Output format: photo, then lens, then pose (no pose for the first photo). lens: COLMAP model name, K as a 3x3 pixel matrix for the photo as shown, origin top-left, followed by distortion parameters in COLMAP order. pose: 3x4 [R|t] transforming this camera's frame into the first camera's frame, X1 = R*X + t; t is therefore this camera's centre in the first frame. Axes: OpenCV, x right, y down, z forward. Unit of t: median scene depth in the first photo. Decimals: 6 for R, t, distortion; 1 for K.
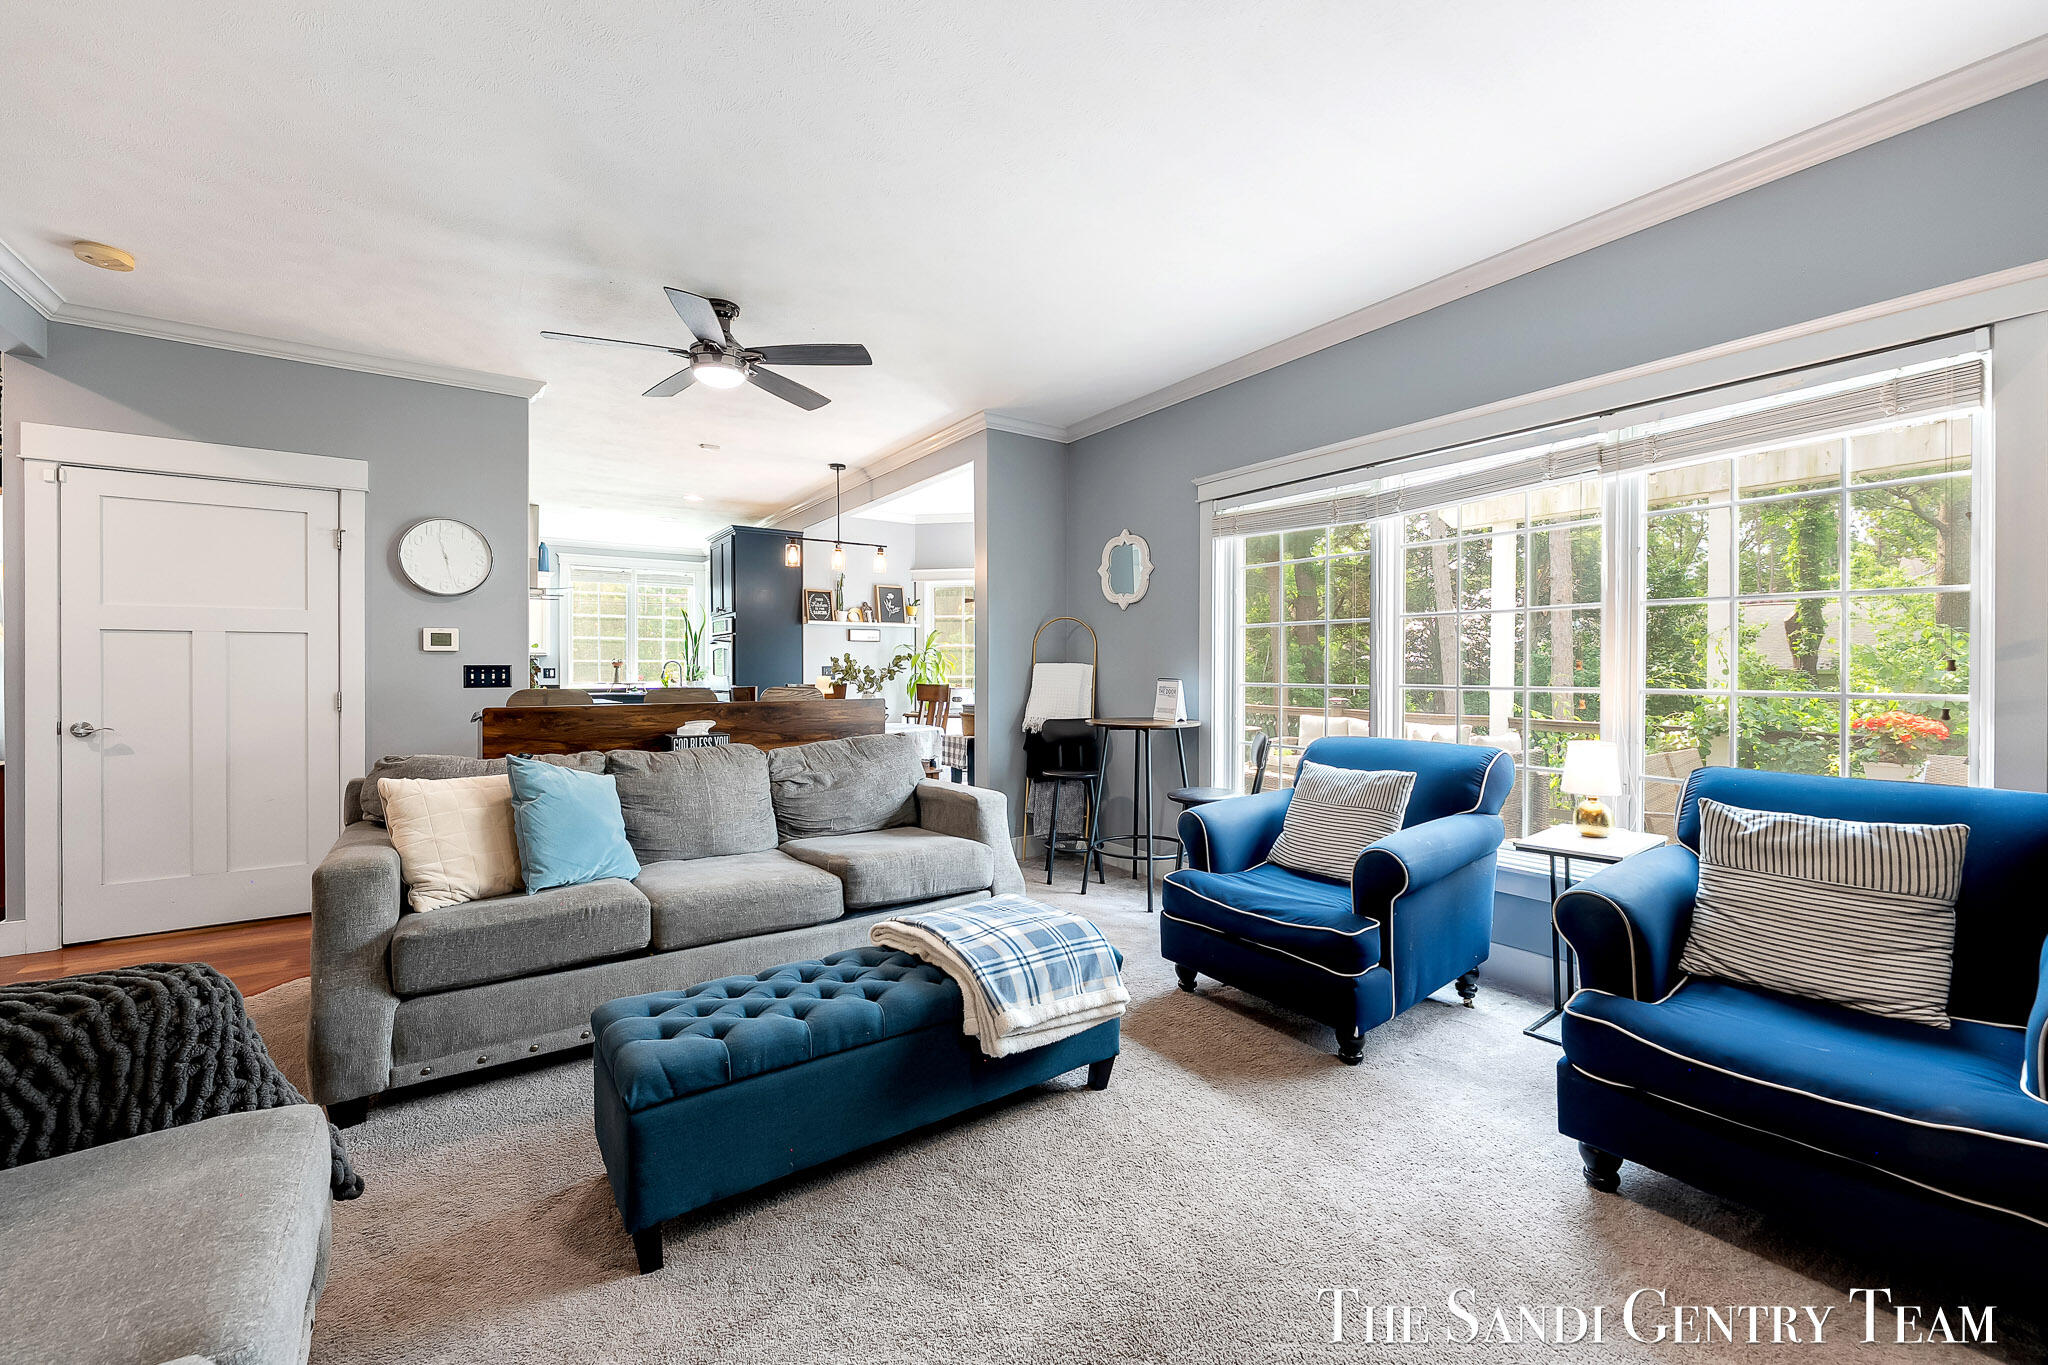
lens RADIAL K [[816.8, 0, 1016.5], [0, 816.8, 673.4], [0, 0, 1]] dist [0.000962, -0.000519]
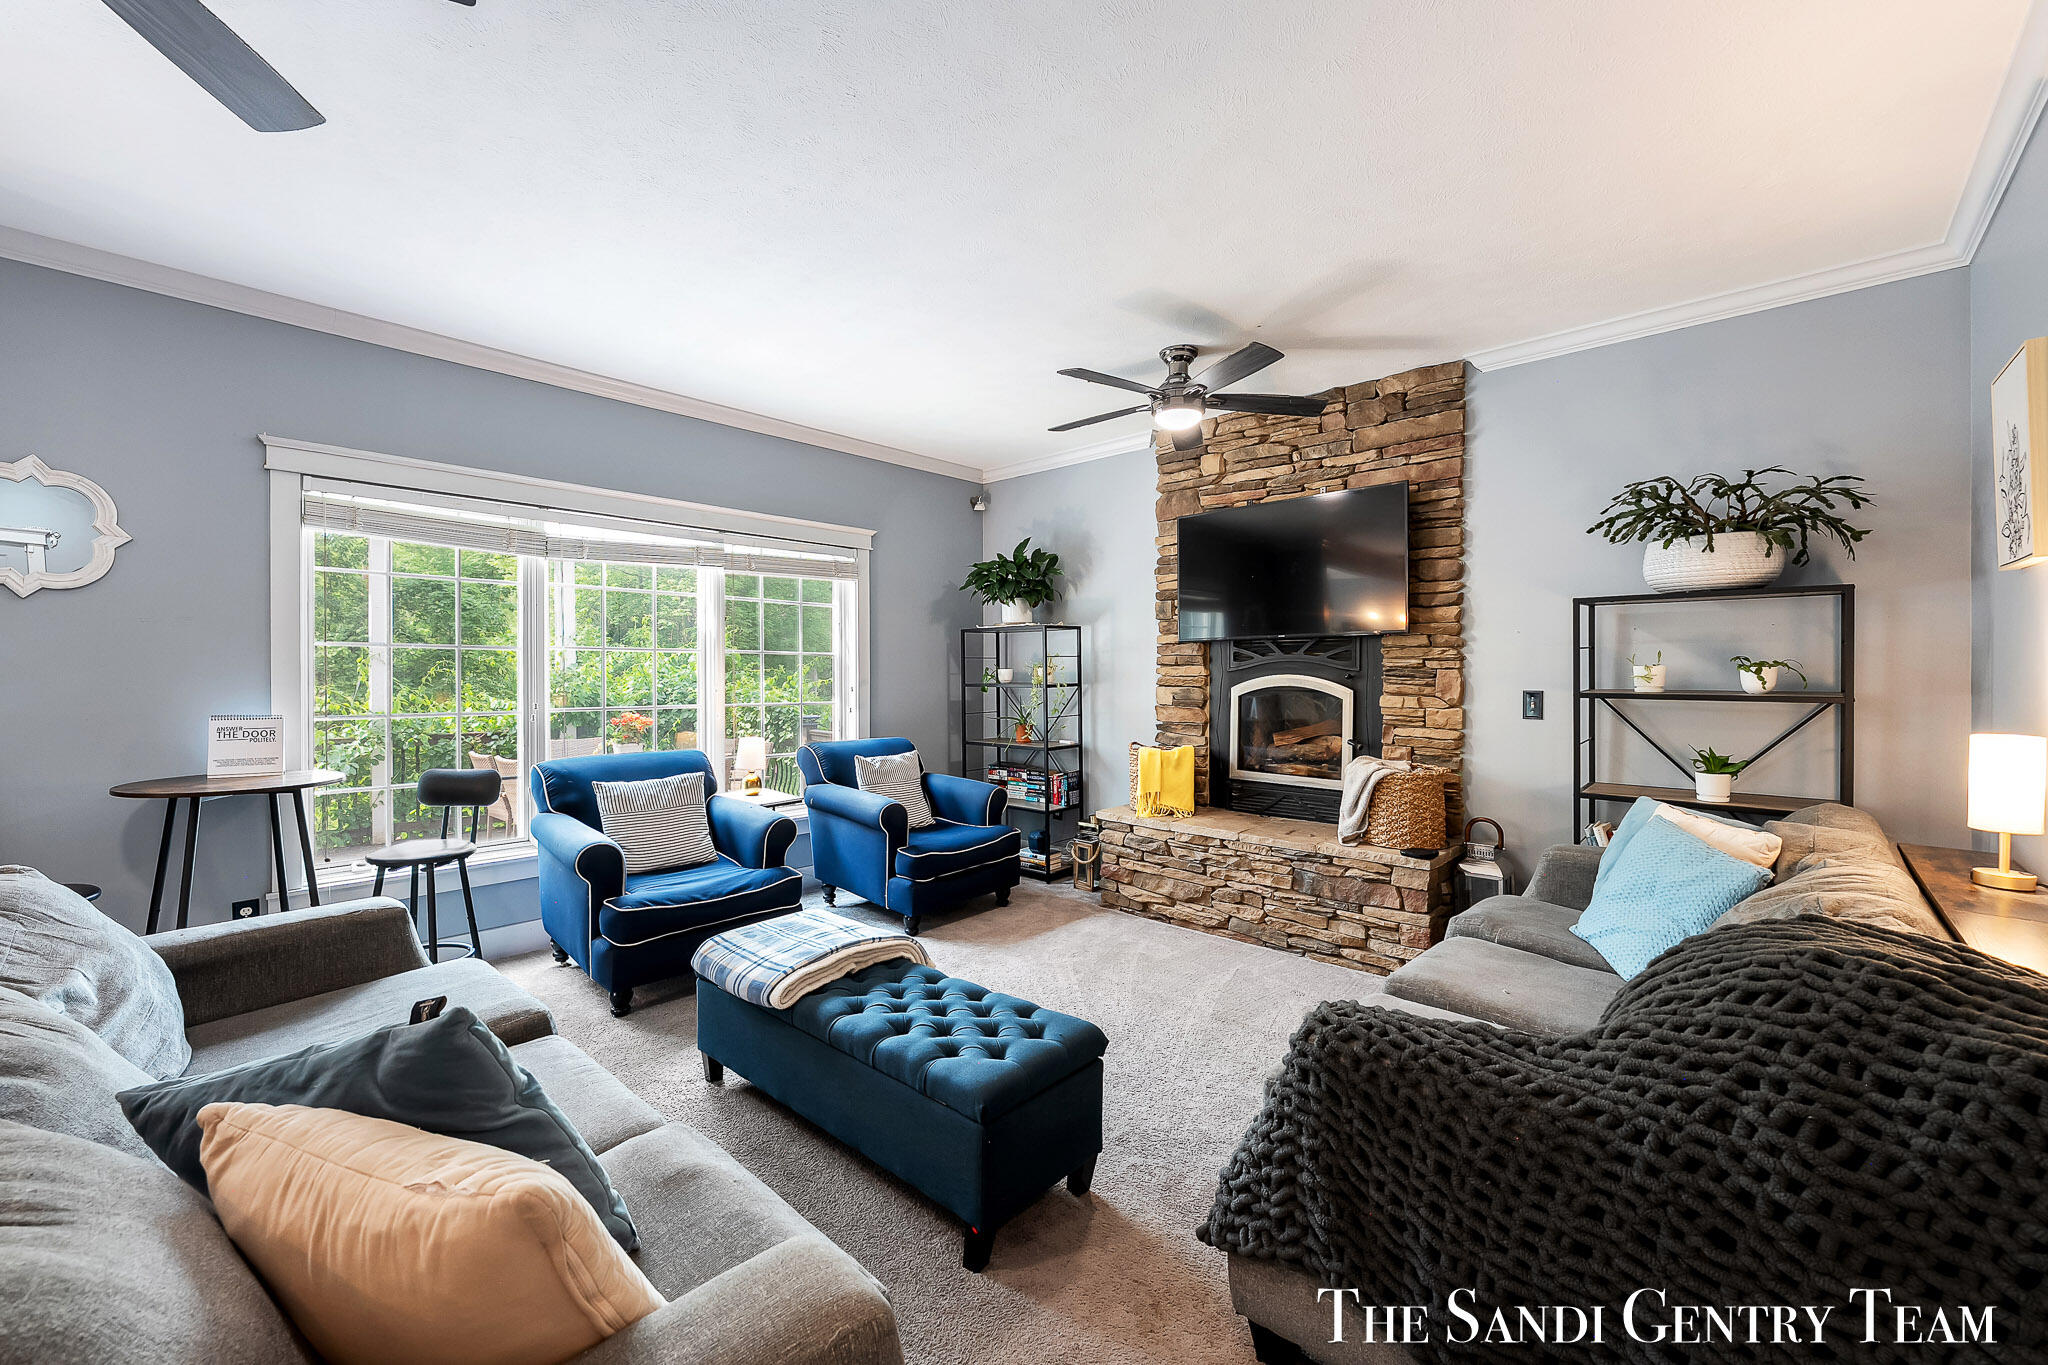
lens RADIAL K [[816.8, 0, 1021.5], [0, 816.8, 673.4], [0, 0, 1]] dist [0.000962, -0.000519]
pose [[-0.214104, -0.003722, 0.976804, -0.351854], [0.004102, 0.999980, 0.004709, -0.016731], [-0.976802, 0.005016, -0.214084, 0.286574]]
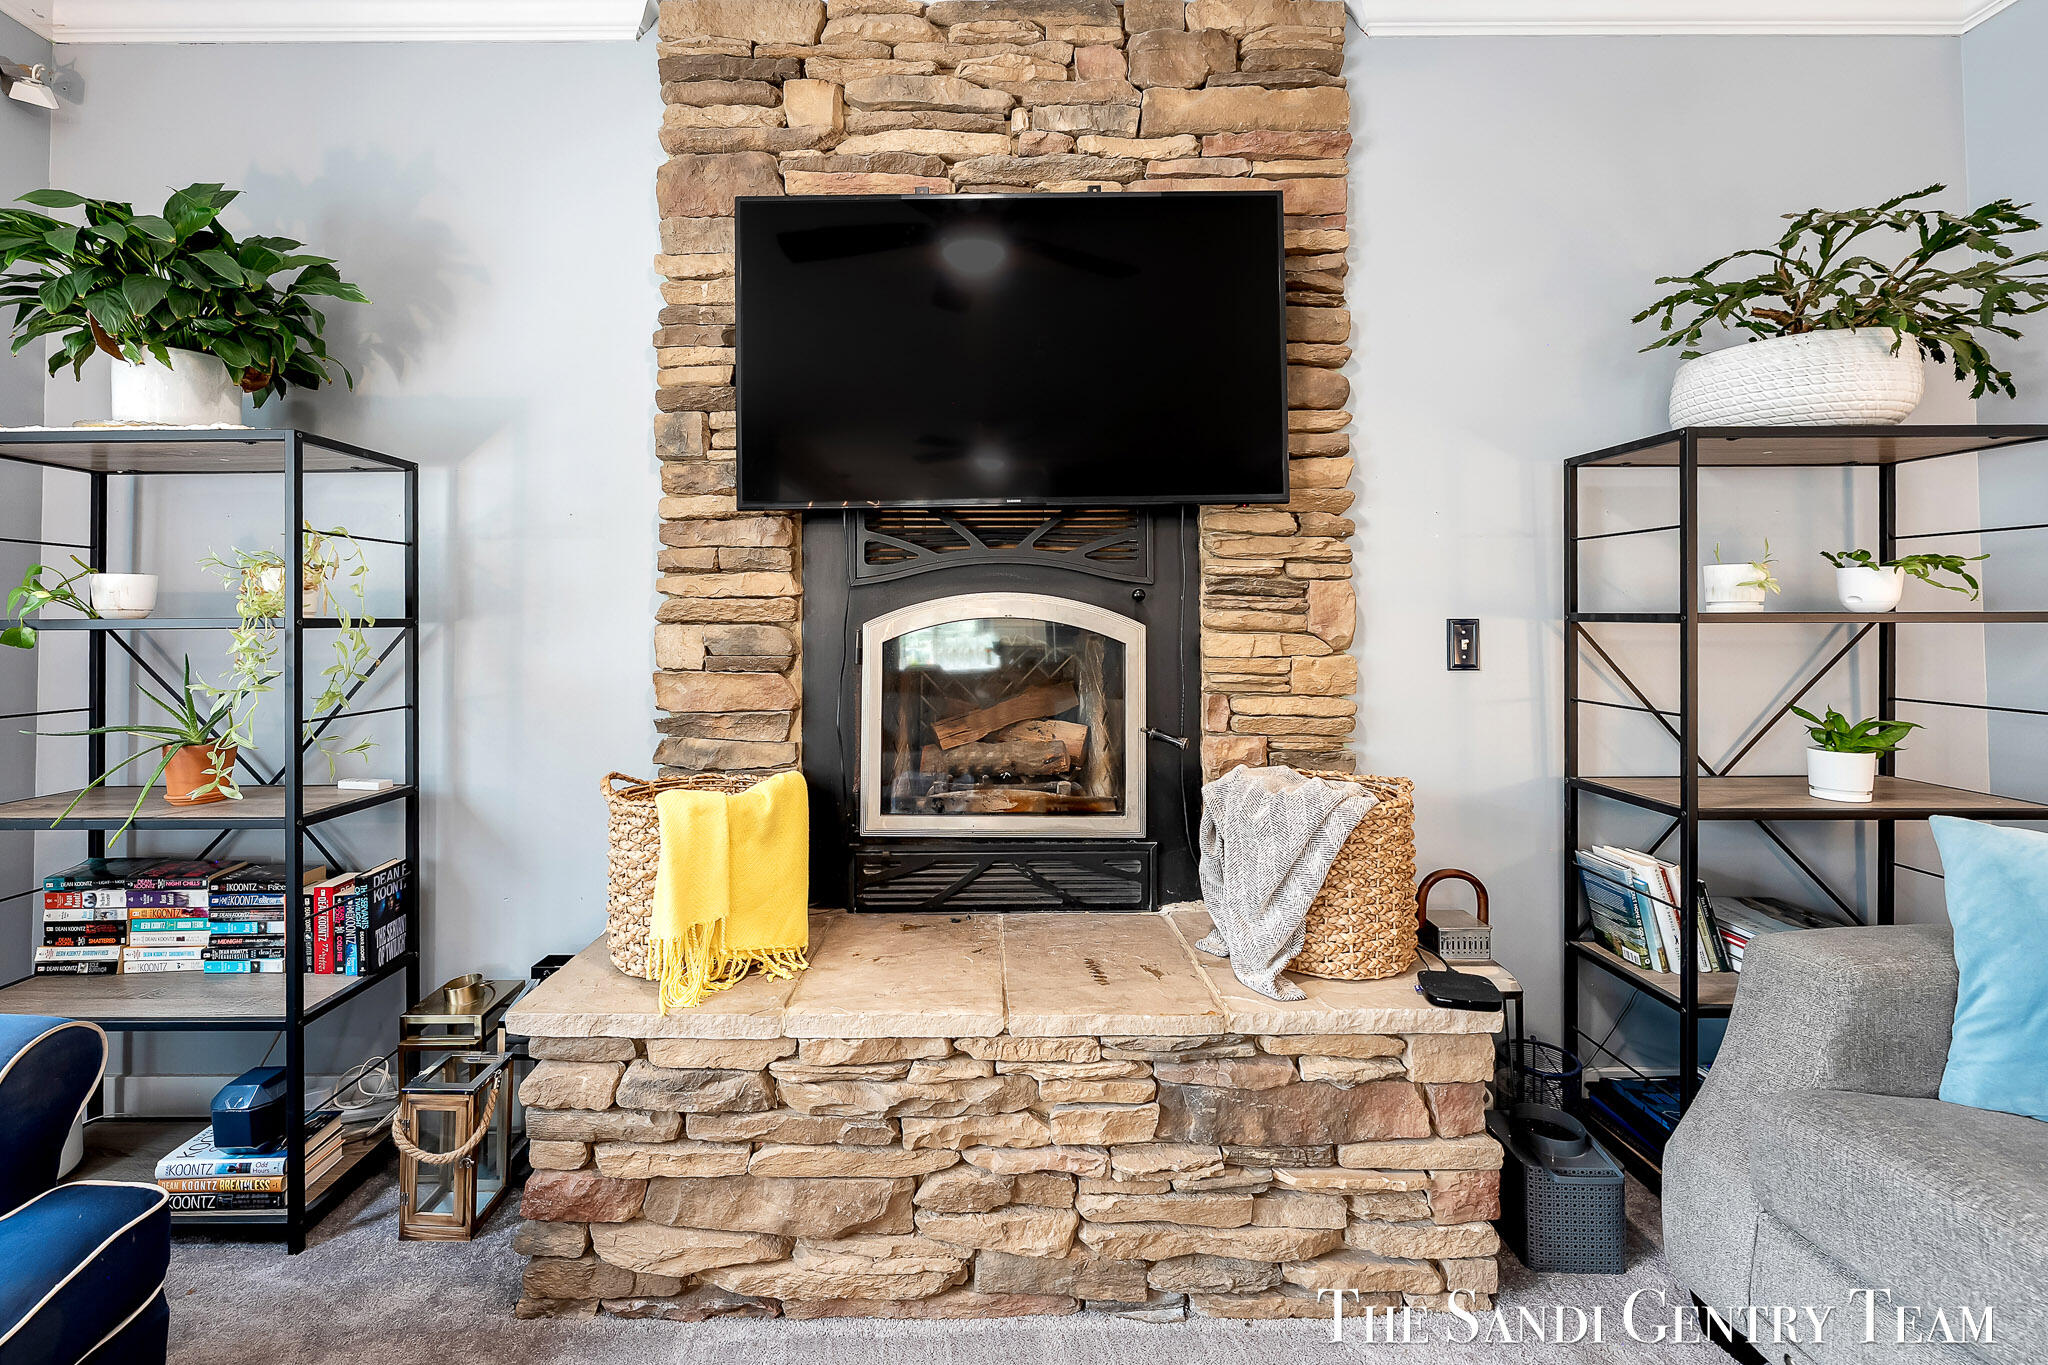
lens RADIAL K [[816.8, 0, 967.6], [0, 816.8, 623.7], [0, 0, 1]] dist [0.000962, -0.000519]
pose [[-0.822394, 0.016941, 0.568666, 0.003695], [0.005137, 0.999737, -0.022353, 0.001794], [-0.568895, -0.015462, -0.822265, 0.205958]]
